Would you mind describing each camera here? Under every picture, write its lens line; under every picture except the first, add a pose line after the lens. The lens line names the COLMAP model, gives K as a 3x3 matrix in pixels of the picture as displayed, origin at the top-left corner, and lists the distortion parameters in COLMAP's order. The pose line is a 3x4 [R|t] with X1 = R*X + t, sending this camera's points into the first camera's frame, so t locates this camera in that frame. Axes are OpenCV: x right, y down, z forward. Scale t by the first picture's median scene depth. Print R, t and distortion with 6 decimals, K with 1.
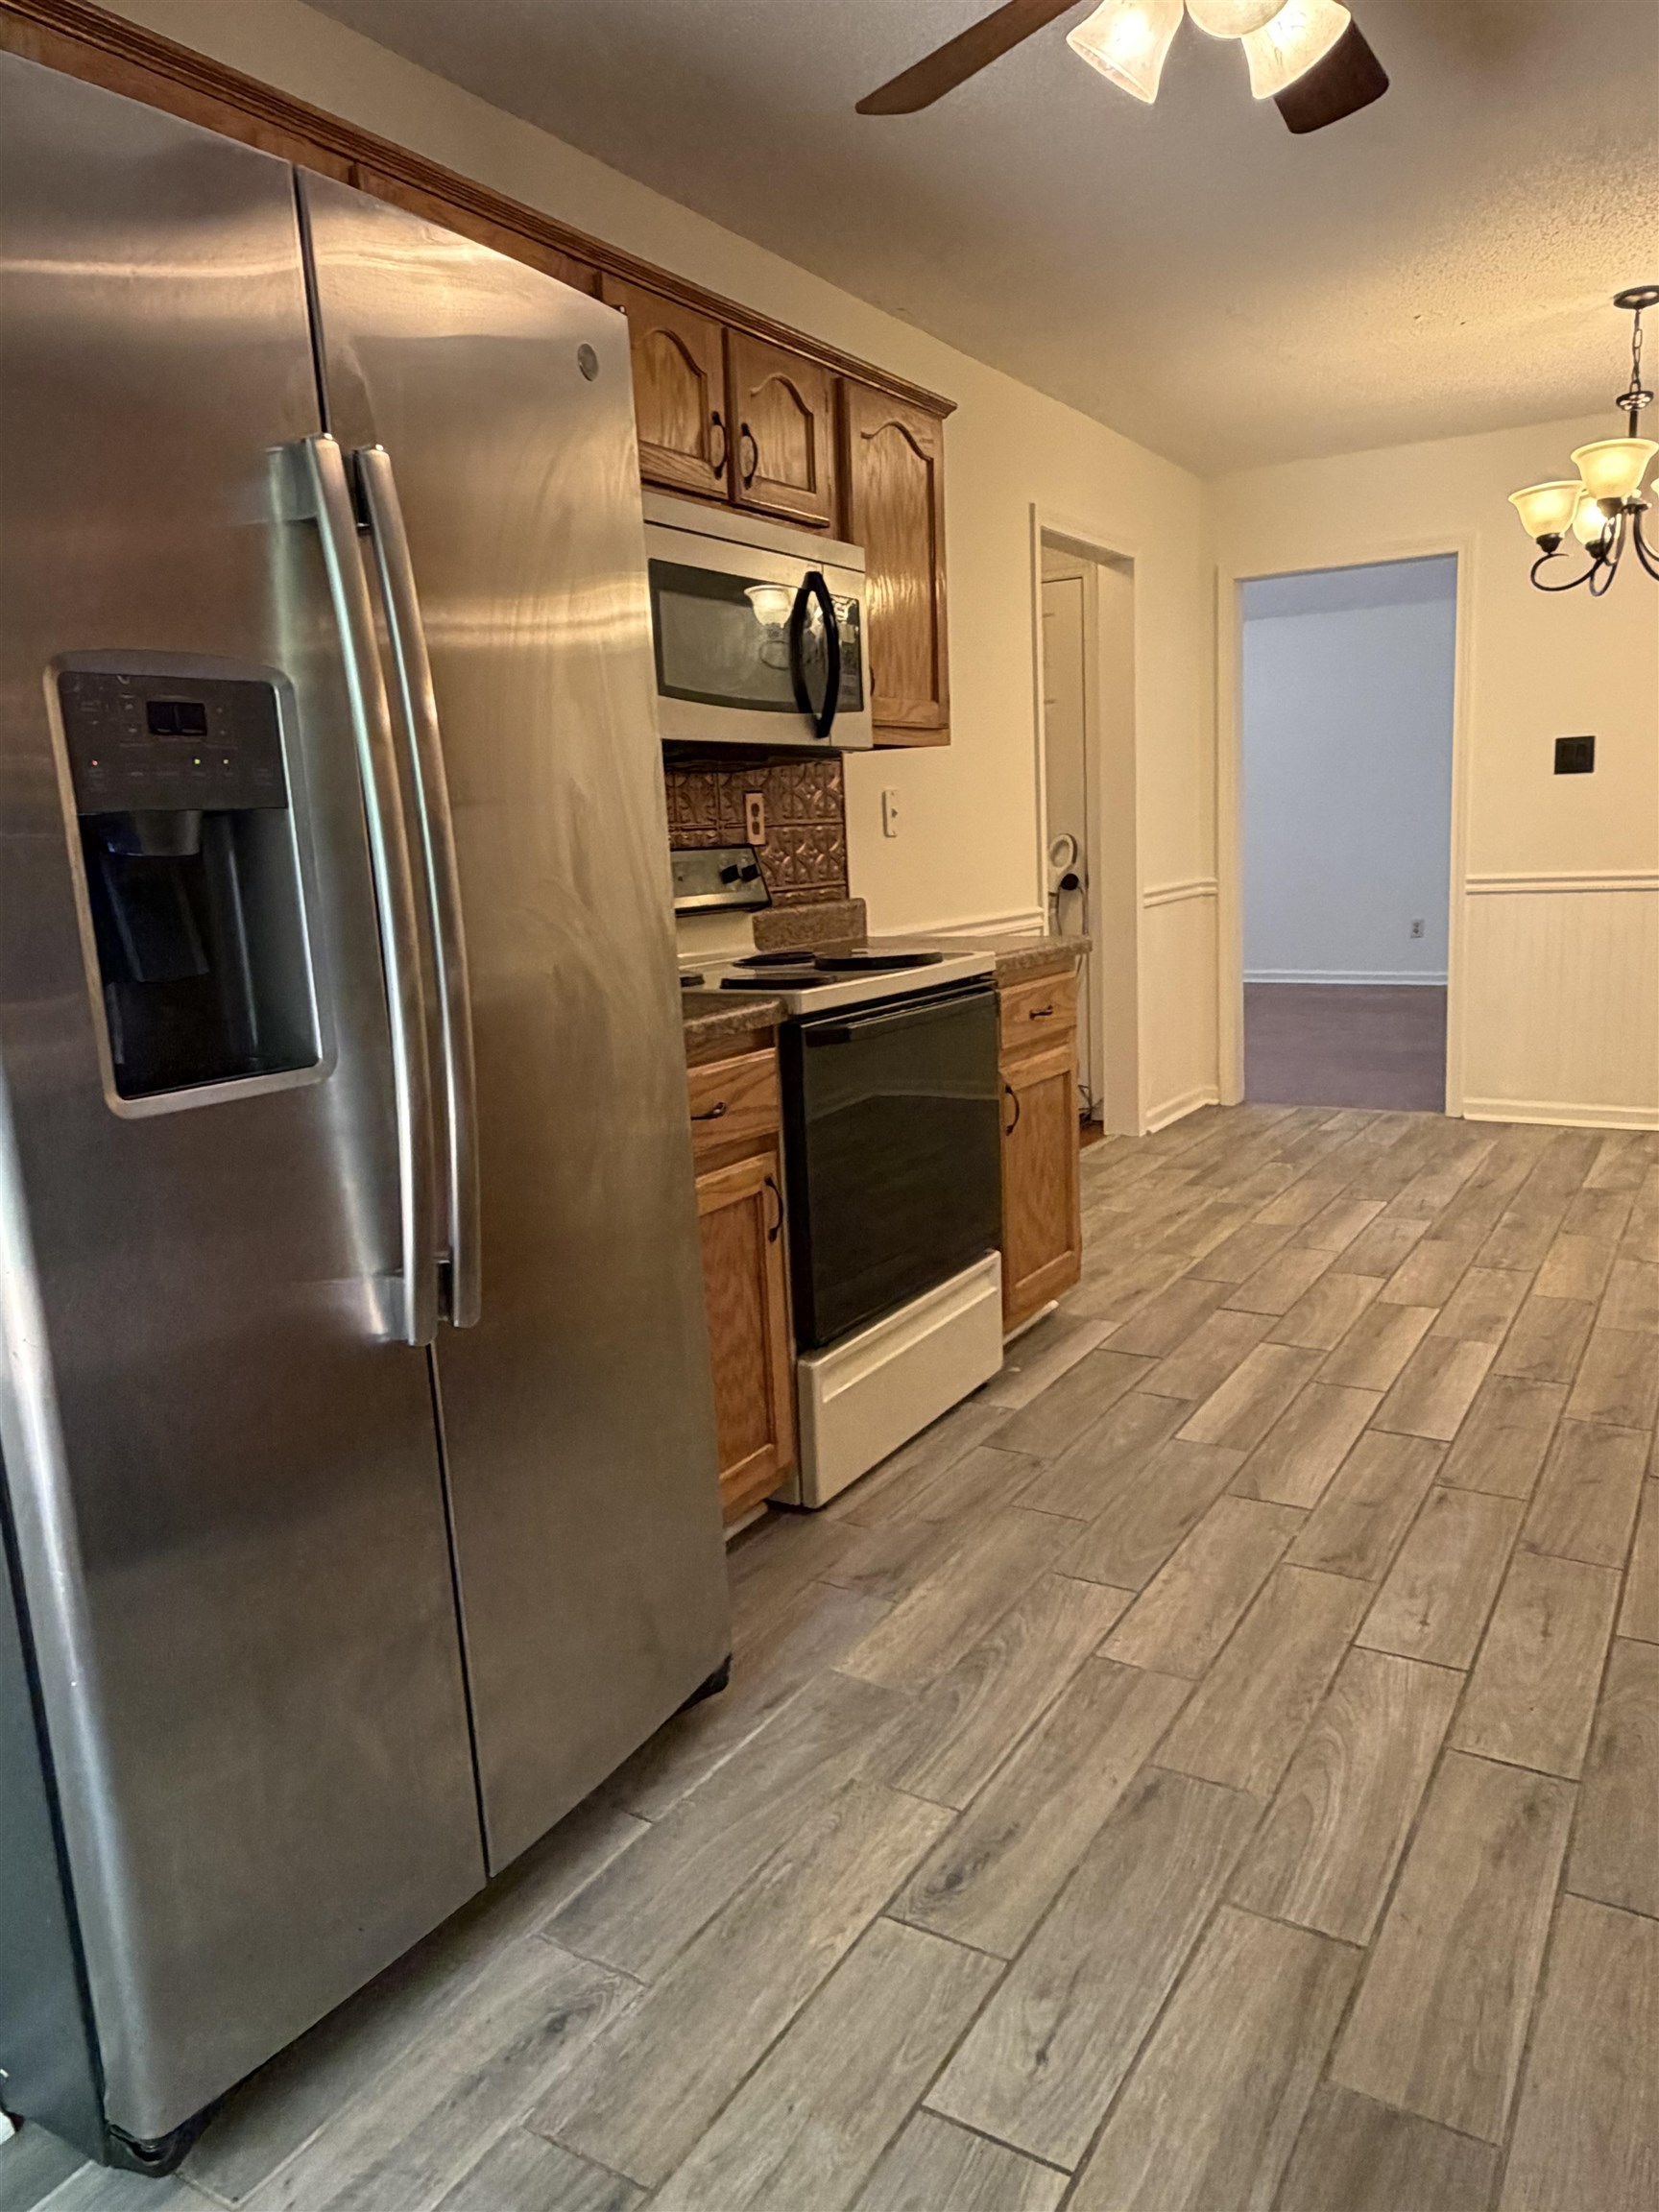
lens RADIAL K [[1533.5, 0, 828.3], [0, 1533.5, 1118.4], [0, 0, 1]] dist [-0.003783, -0.001623]
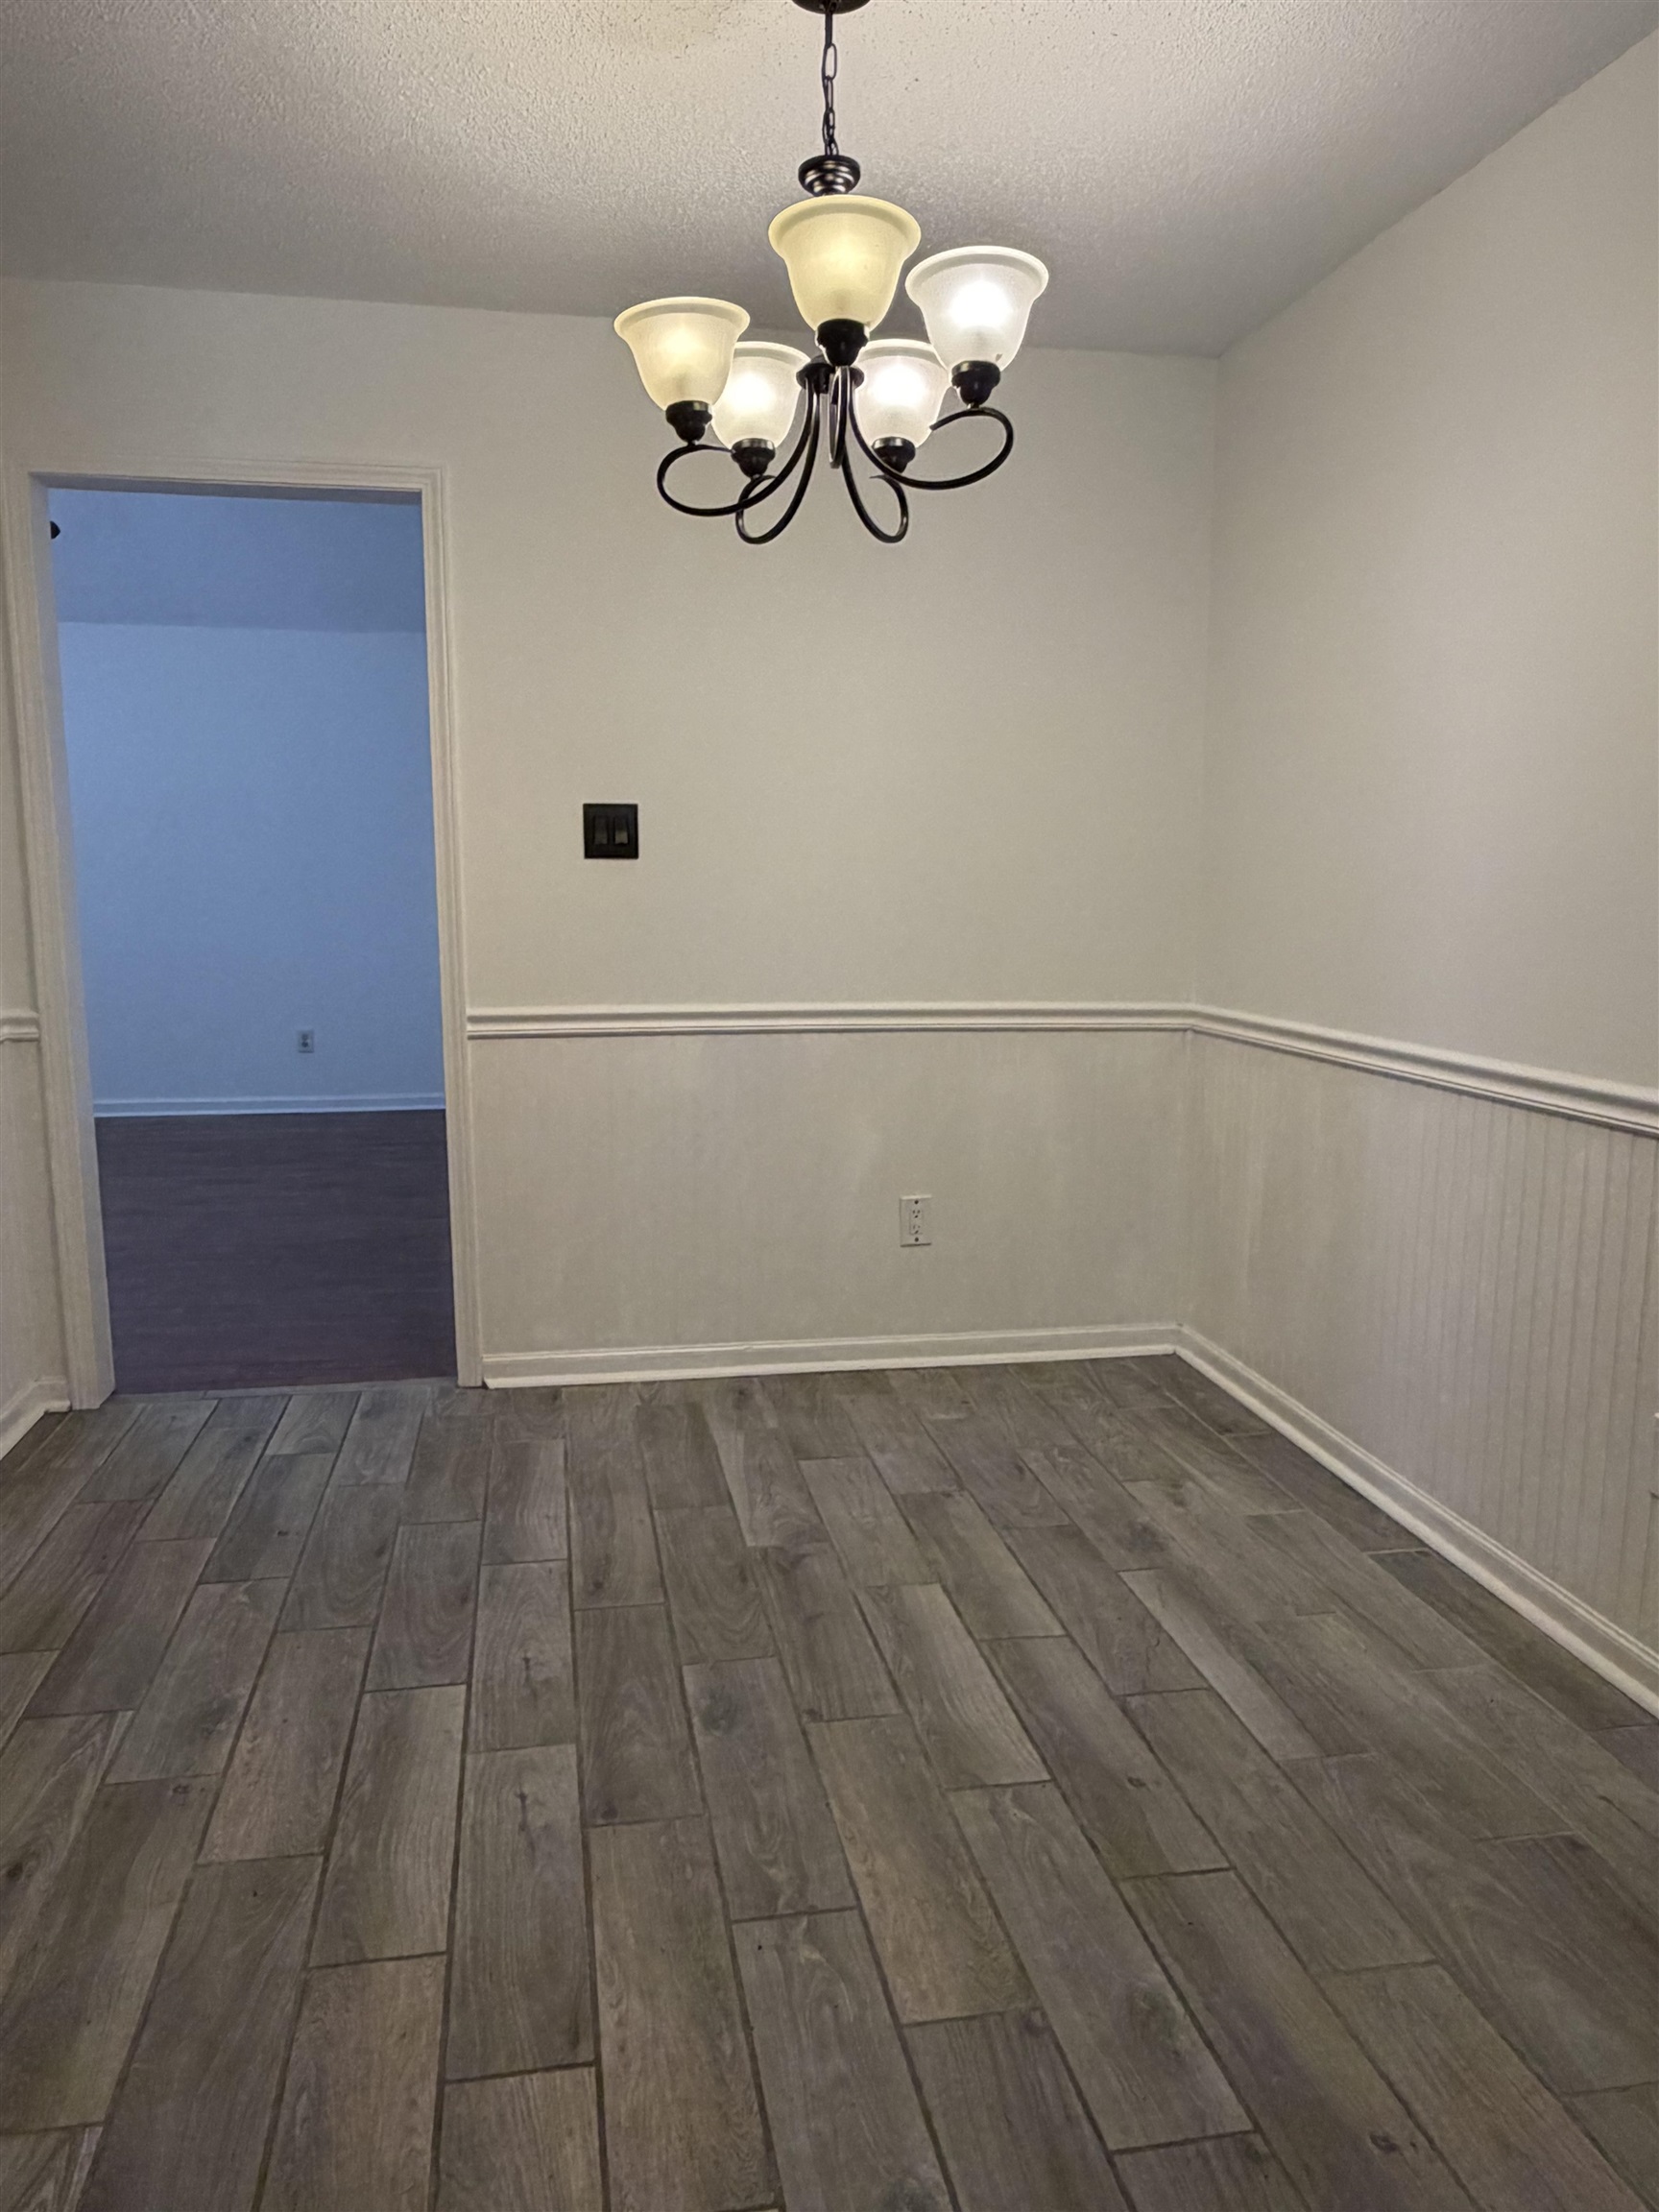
lens RADIAL K [[1533.5, 0, 802.3], [0, 1533.5, 1113.9], [0, 0, 1]] dist [-0.003783, -0.001623]
pose [[0.753897, -0.054235, 0.654750, 0.232266], [0.086759, 0.996078, -0.017389, -0.204823], [-0.651239, 0.069915, 0.755646, 0.960982]]
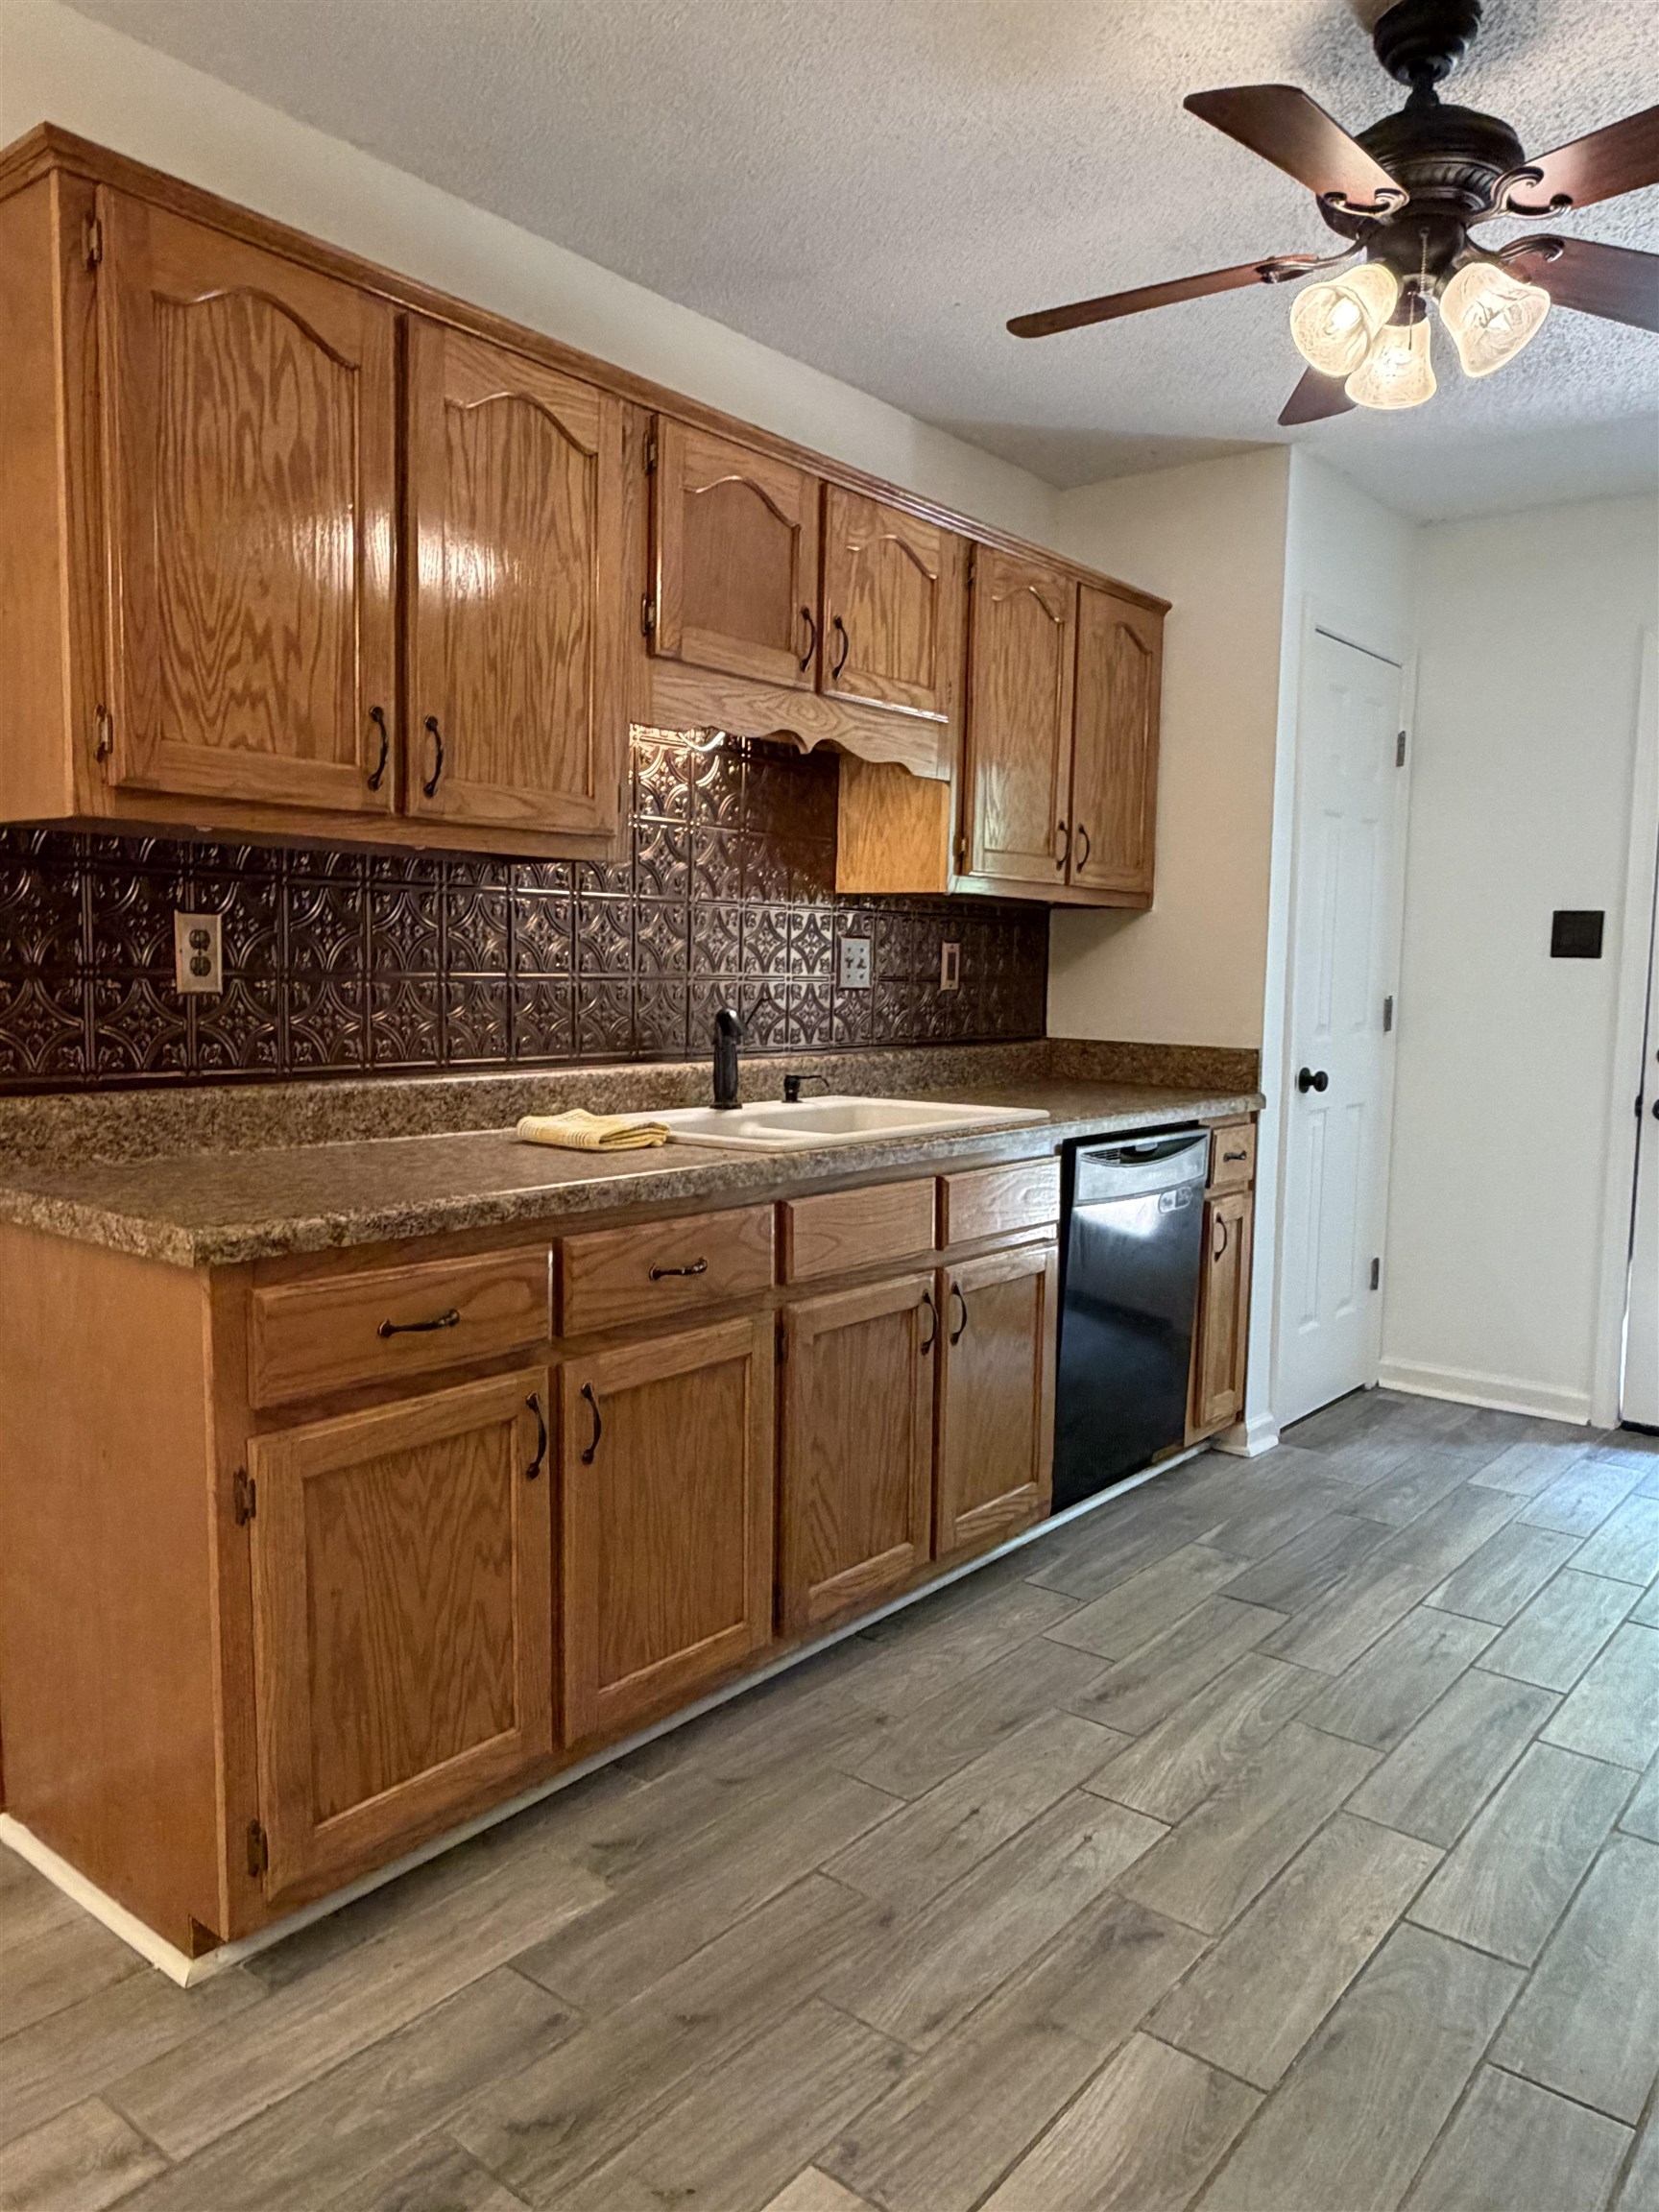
lens RADIAL K [[1533.5, 0, 827.8], [0, 1533.5, 1112.0], [0, 0, 1]] dist [-0.003783, -0.001623]
pose [[-0.990405, 0.010635, 0.137787, 0.357940], [0.047852, 0.961748, 0.269724, -0.317696], [-0.129648, 0.273730, -0.953029, 1.562611]]
